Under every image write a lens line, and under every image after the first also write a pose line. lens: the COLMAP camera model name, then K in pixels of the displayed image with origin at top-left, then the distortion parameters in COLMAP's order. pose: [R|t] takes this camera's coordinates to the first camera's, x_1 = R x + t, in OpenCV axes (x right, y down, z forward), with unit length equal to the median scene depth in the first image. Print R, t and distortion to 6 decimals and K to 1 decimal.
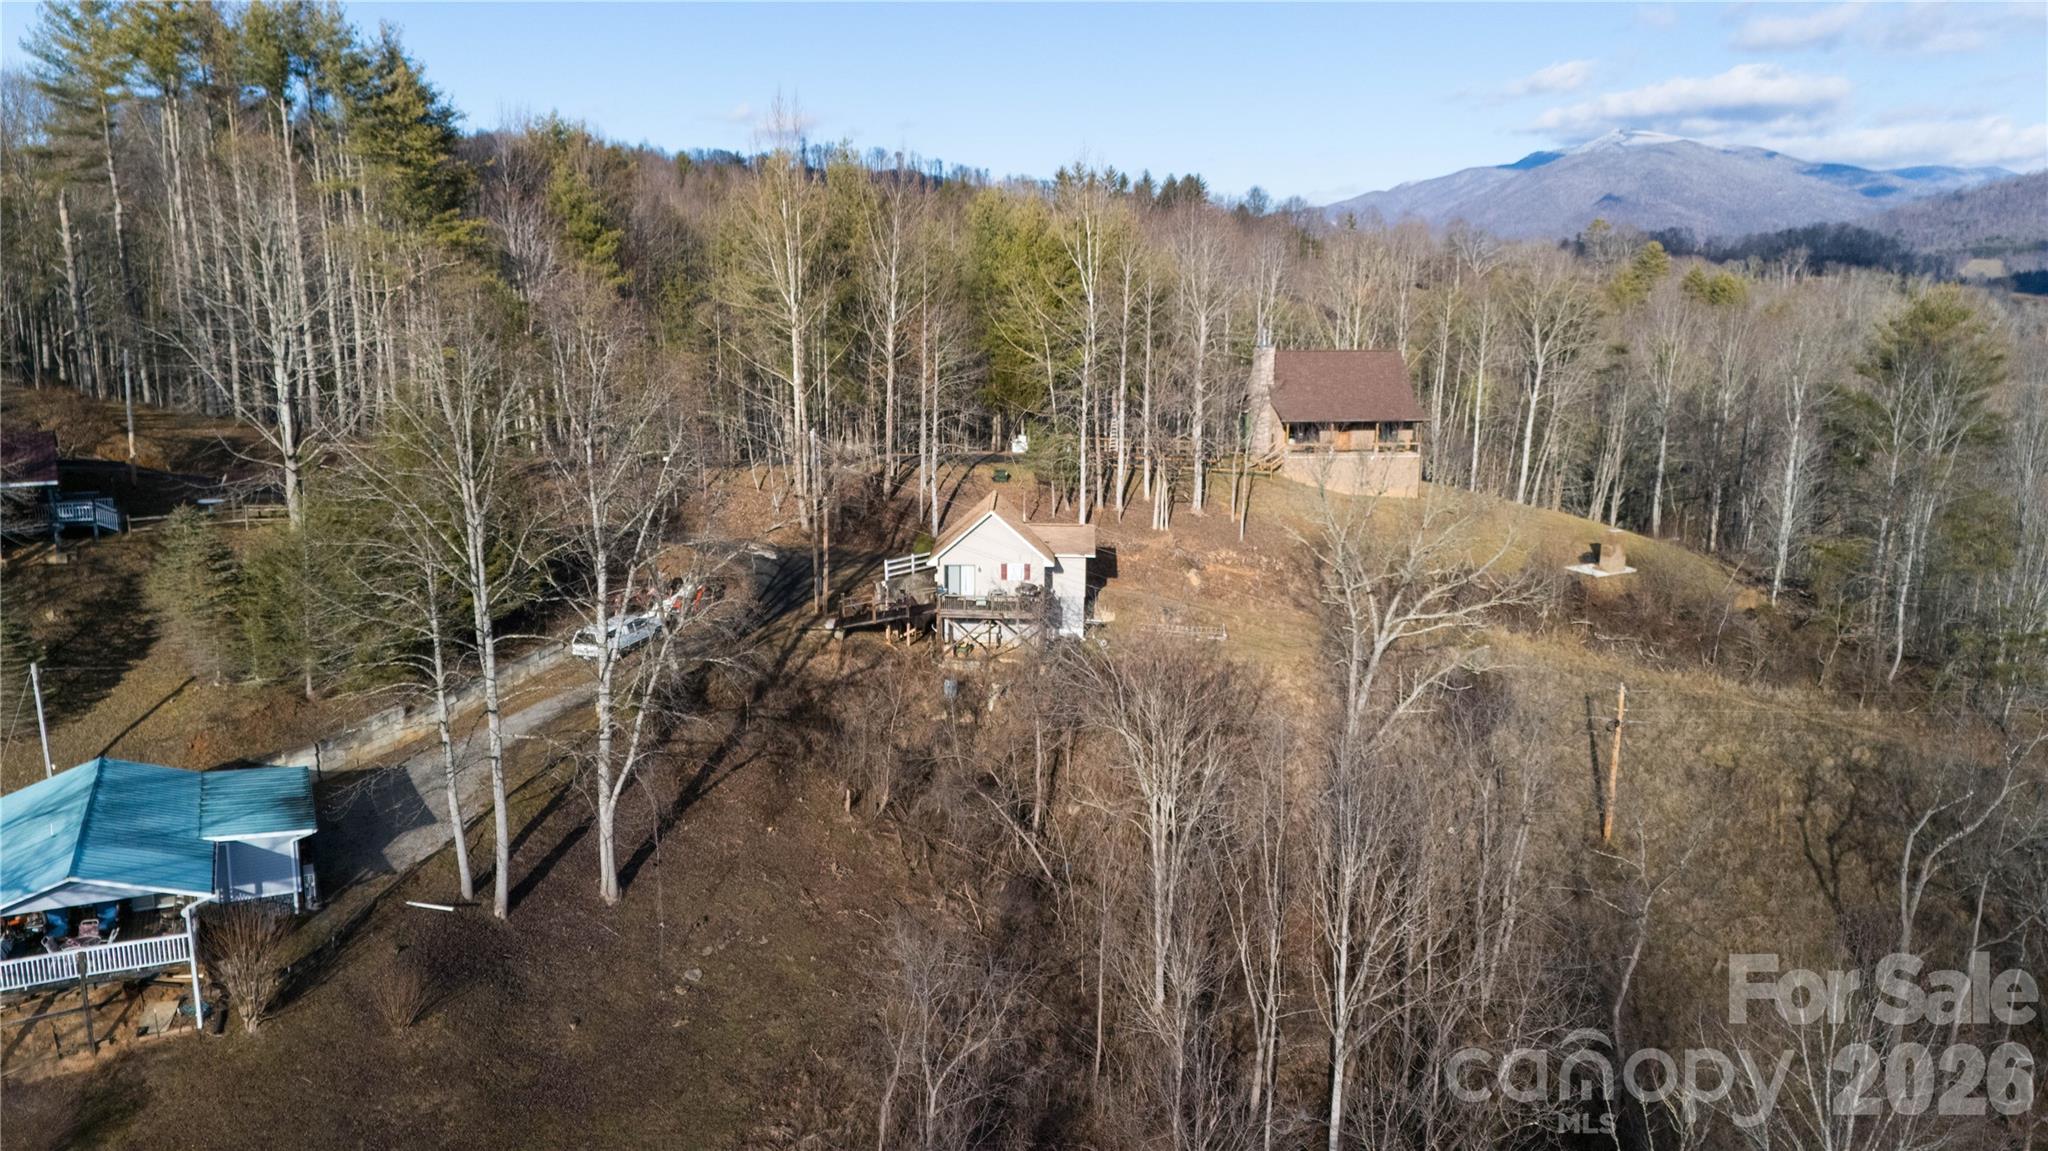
lens RADIAL K [[1475.8, 0, 1024.0], [0, 1475.8, 575.5], [0, 0, 1]] dist [0.090081, -0.089780]
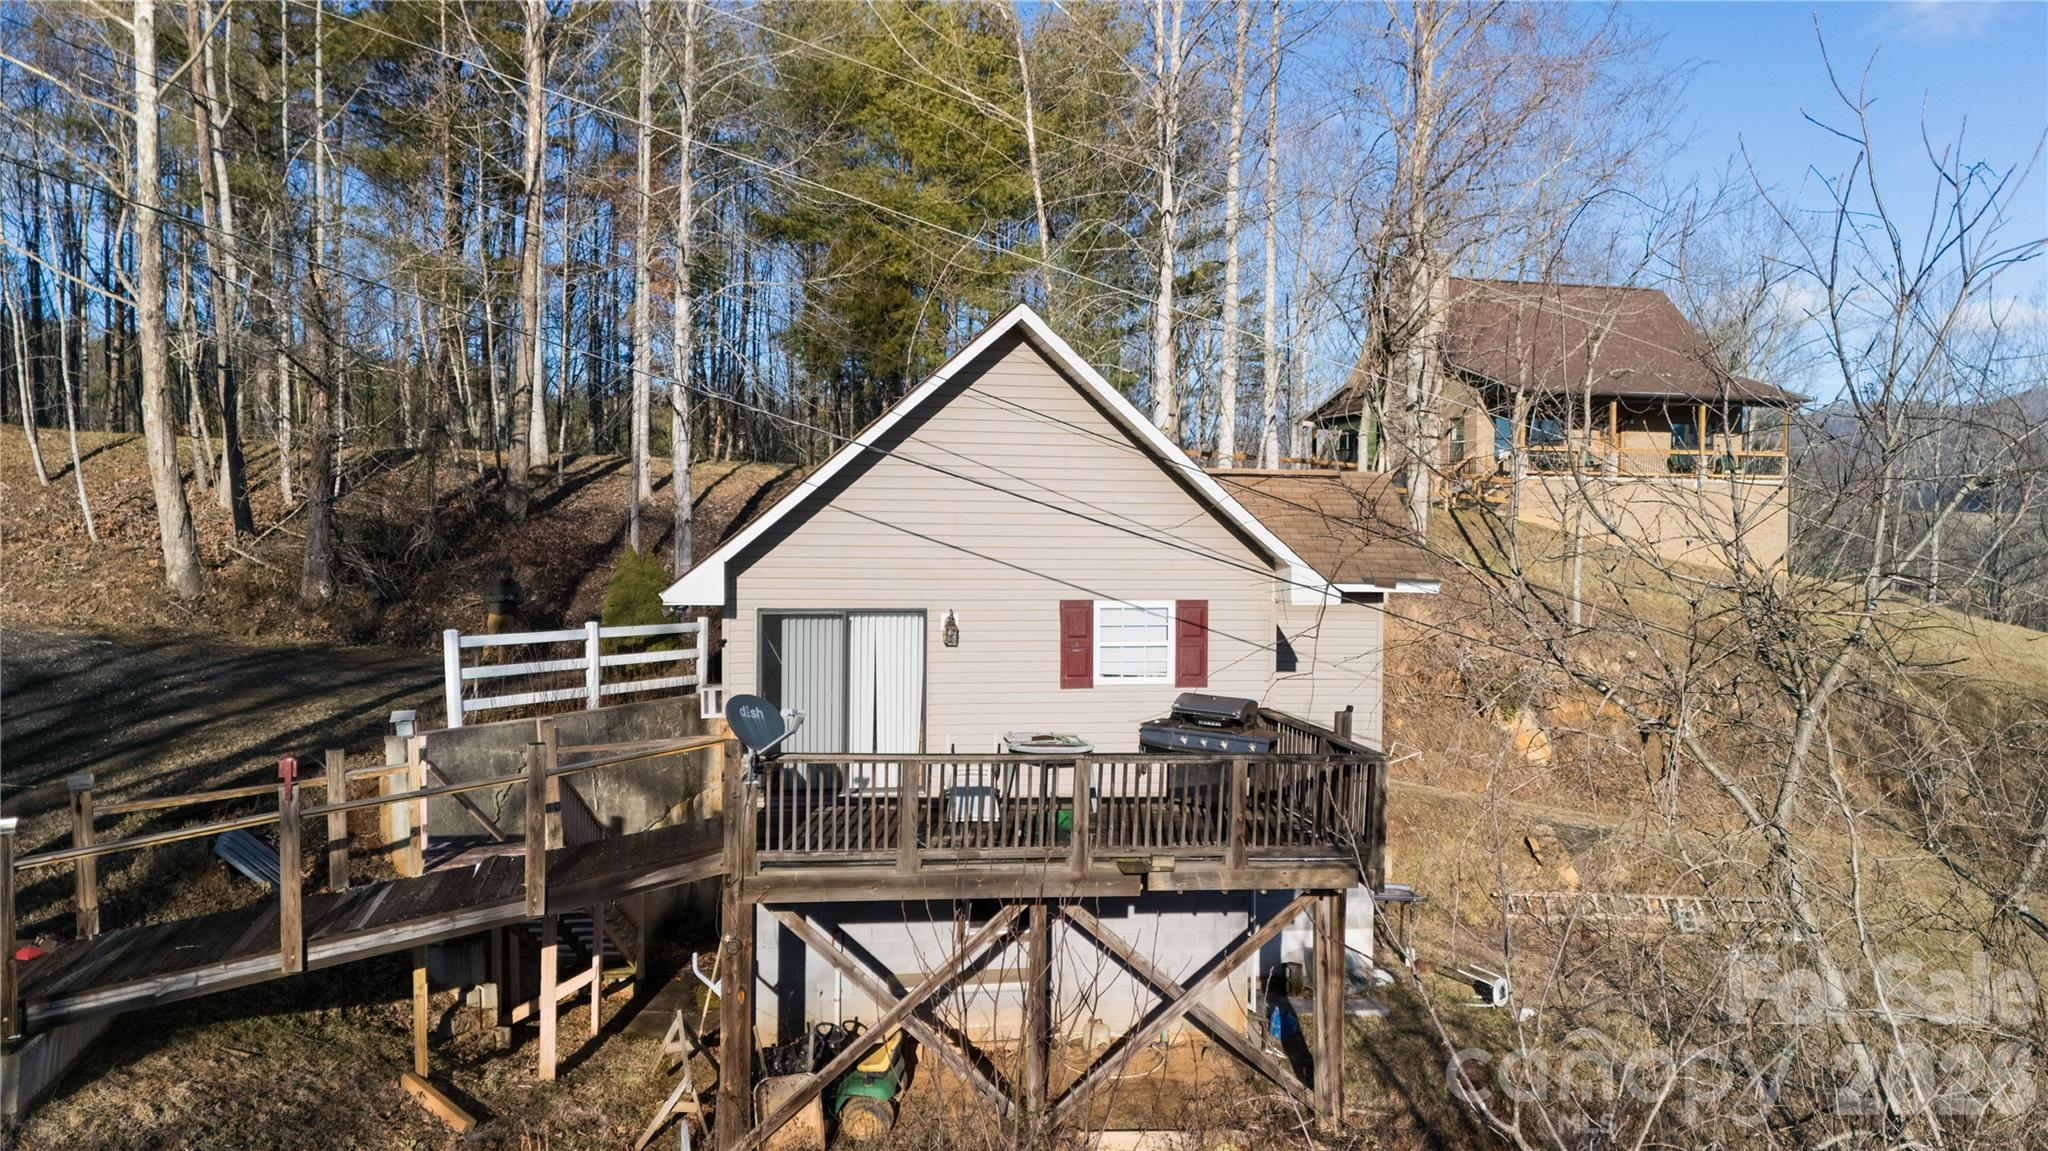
lens RADIAL K [[1475.8, 0, 1024.0], [0, 1475.8, 575.5], [0, 0, 1]] dist [0.090081, -0.089780]
pose [[0.982349, -0.005649, 0.186973, -0.056108], [0.037646, 0.985063, -0.168030, 0.020885], [-0.183231, 0.172103, 0.967888, 0.813260]]
